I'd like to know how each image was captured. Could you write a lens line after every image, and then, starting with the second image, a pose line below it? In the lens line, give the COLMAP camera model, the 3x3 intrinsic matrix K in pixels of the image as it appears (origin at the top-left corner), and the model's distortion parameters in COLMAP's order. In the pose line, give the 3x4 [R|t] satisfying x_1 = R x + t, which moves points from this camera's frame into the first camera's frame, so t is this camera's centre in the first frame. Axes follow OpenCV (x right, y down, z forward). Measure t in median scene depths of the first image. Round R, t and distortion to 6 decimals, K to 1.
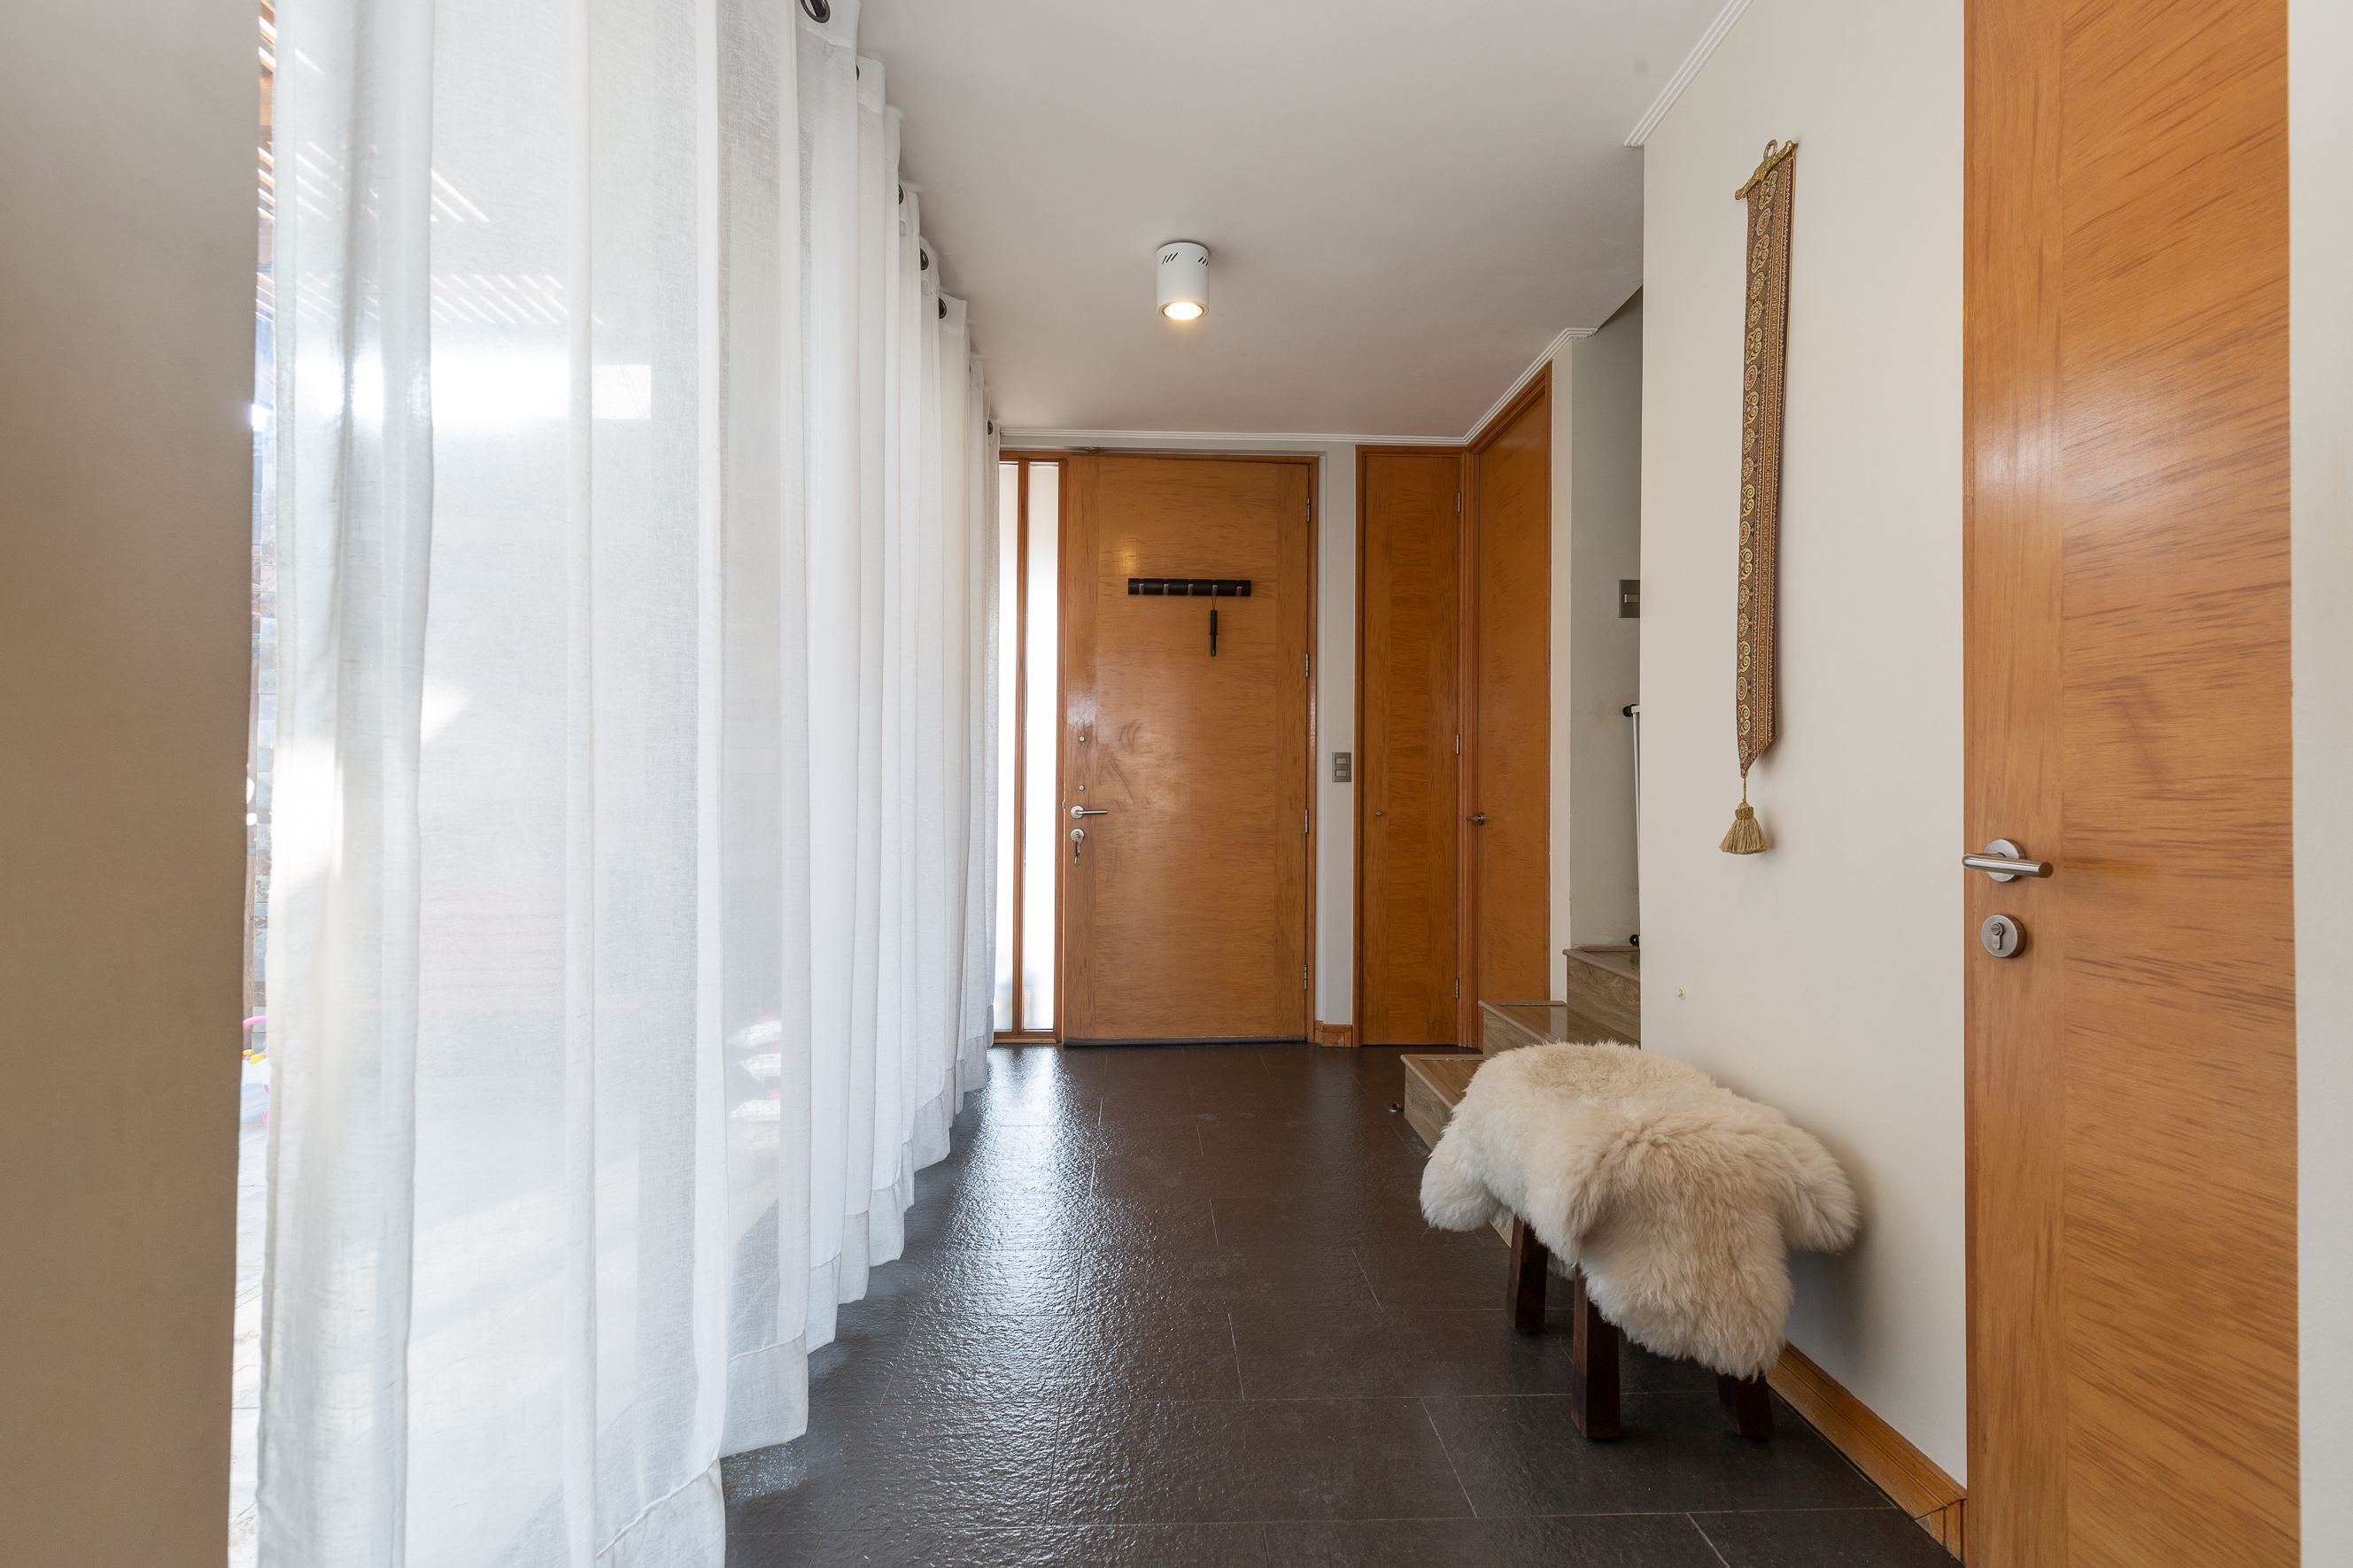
lens RADIAL K [[1089.6, 0, 1176.7], [0, 1089.6, 777.2], [0, 0, 1]] dist [0.013541, -0.000174]
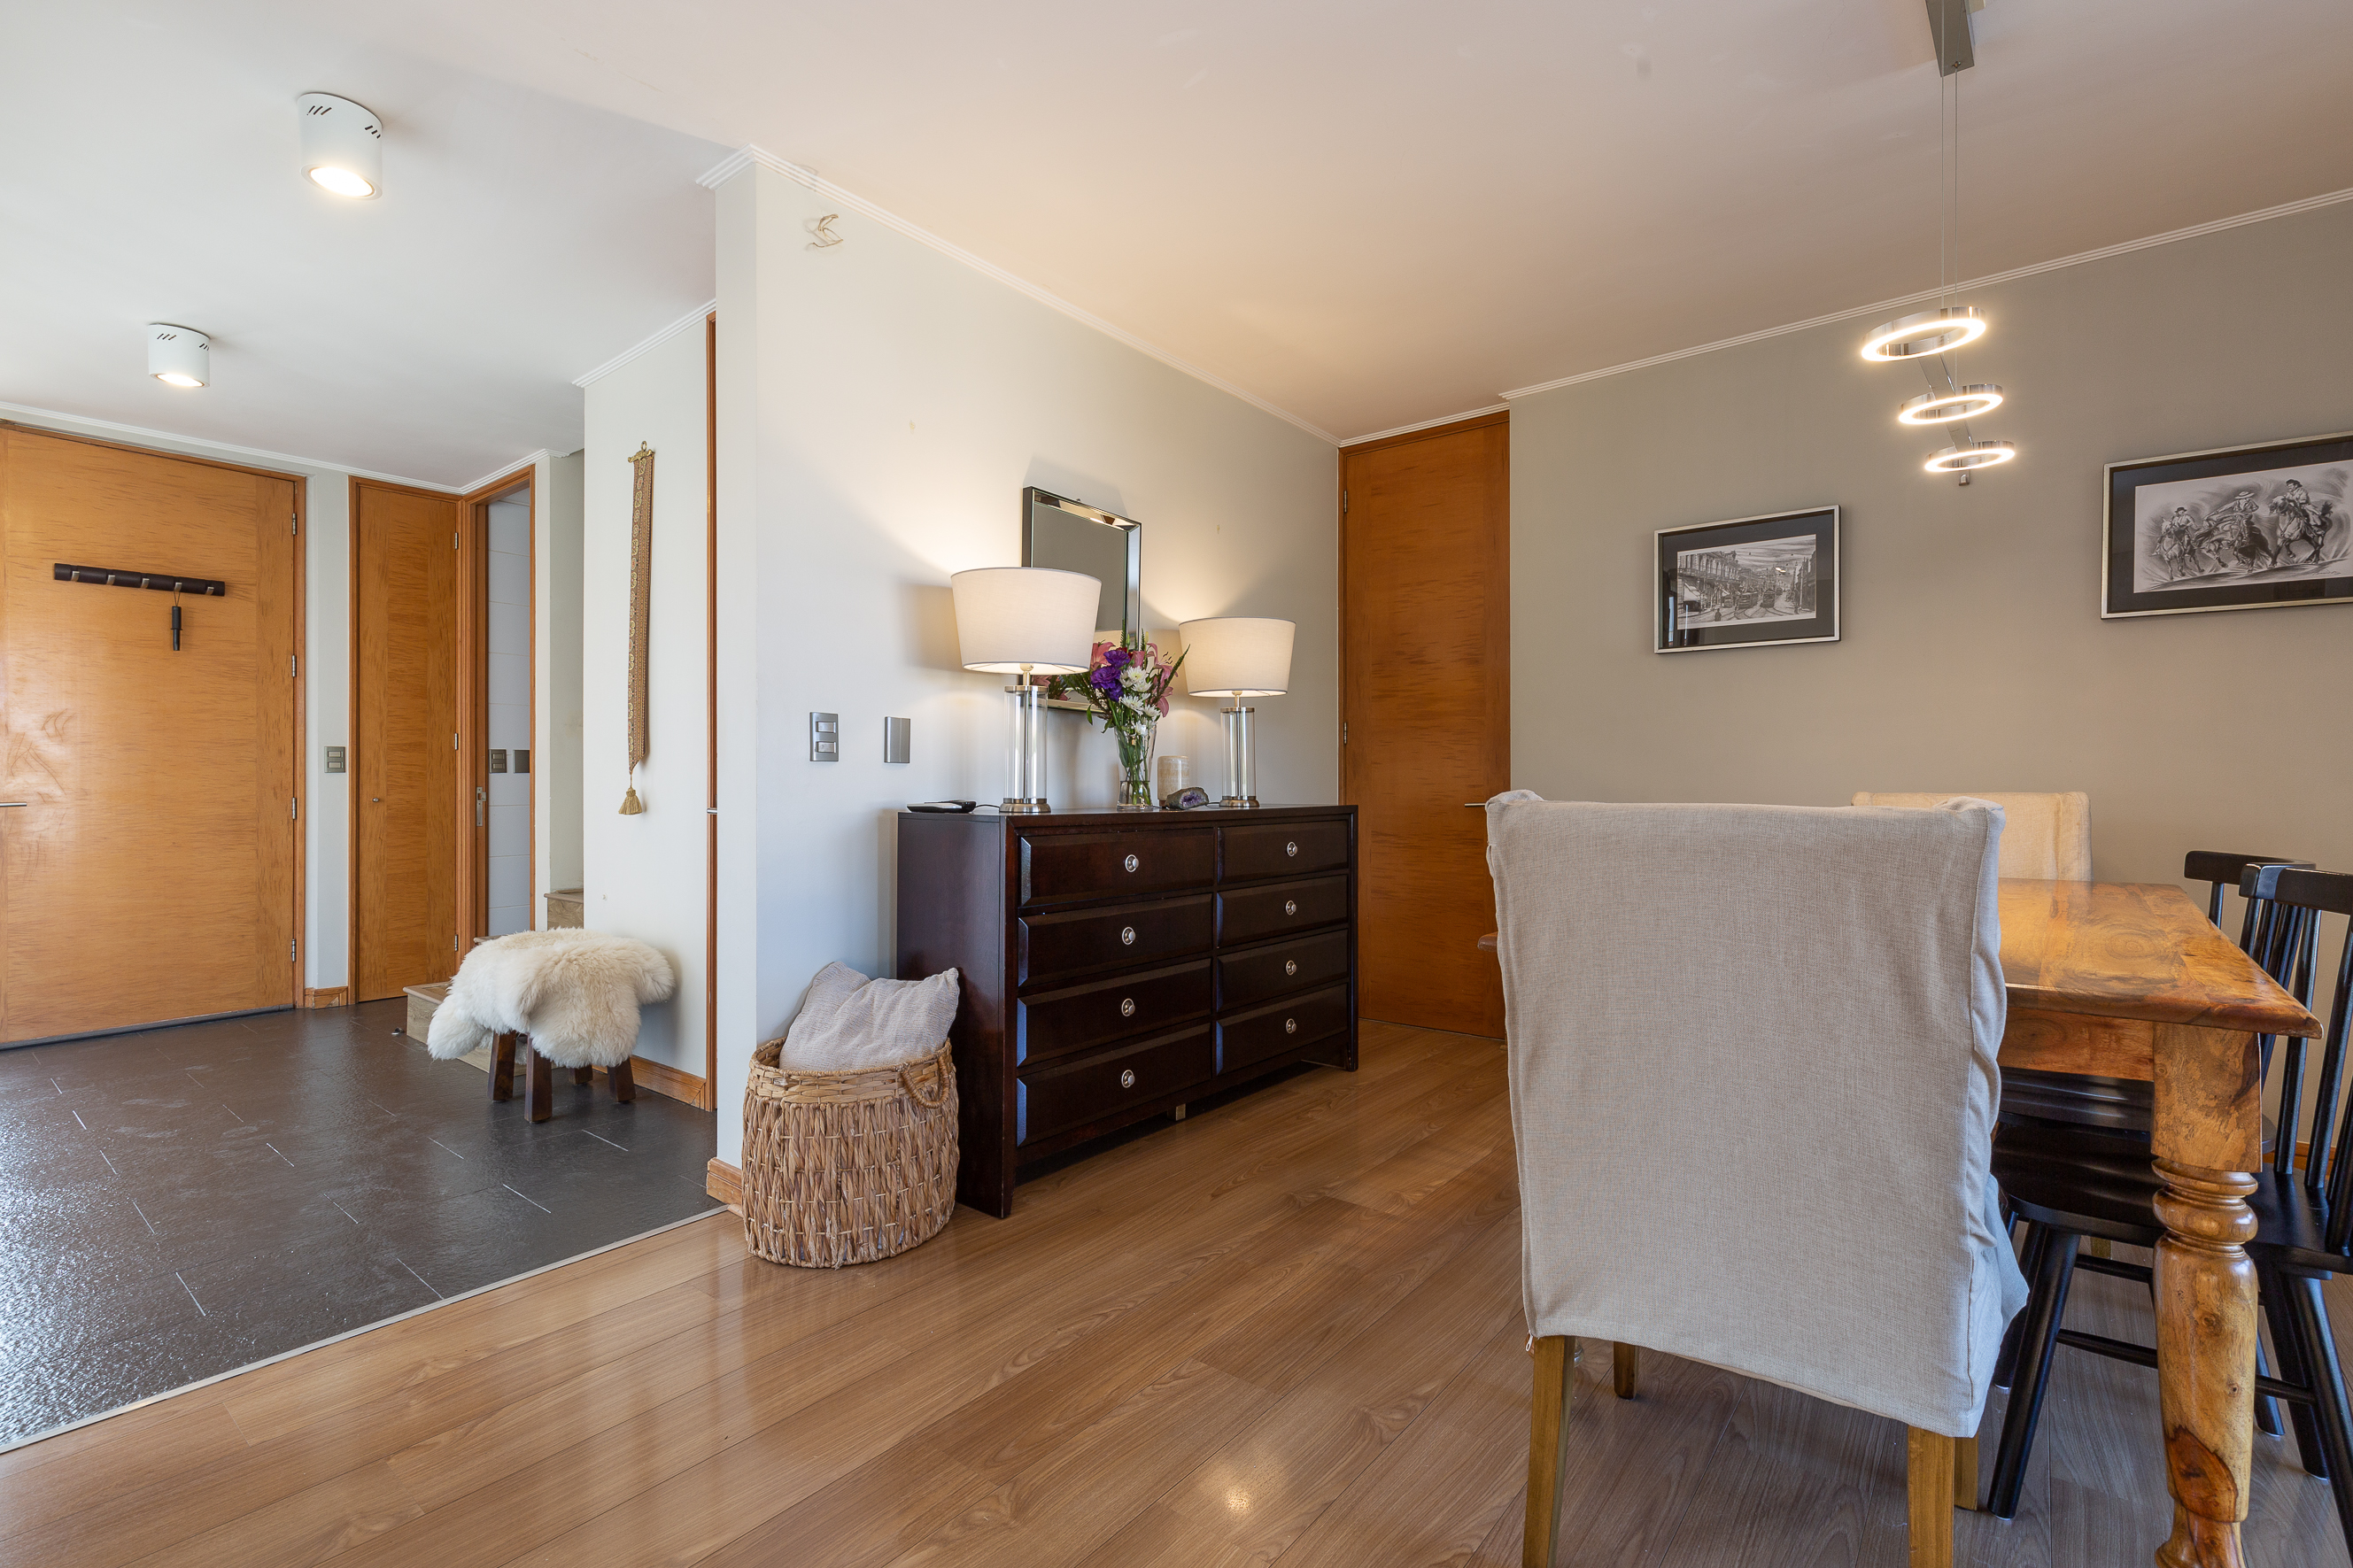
lens RADIAL K [[1068.4, 0, 1188.9], [0, 1068.4, 778.0], [0, 0, 1]] dist [0.007316, -0.000952]
pose [[0.661561, -0.006096, 0.749866, -0.096617], [-0.005595, 0.999899, 0.013065, -0.009397], [-0.749870, -0.012838, 0.661460, -0.395383]]
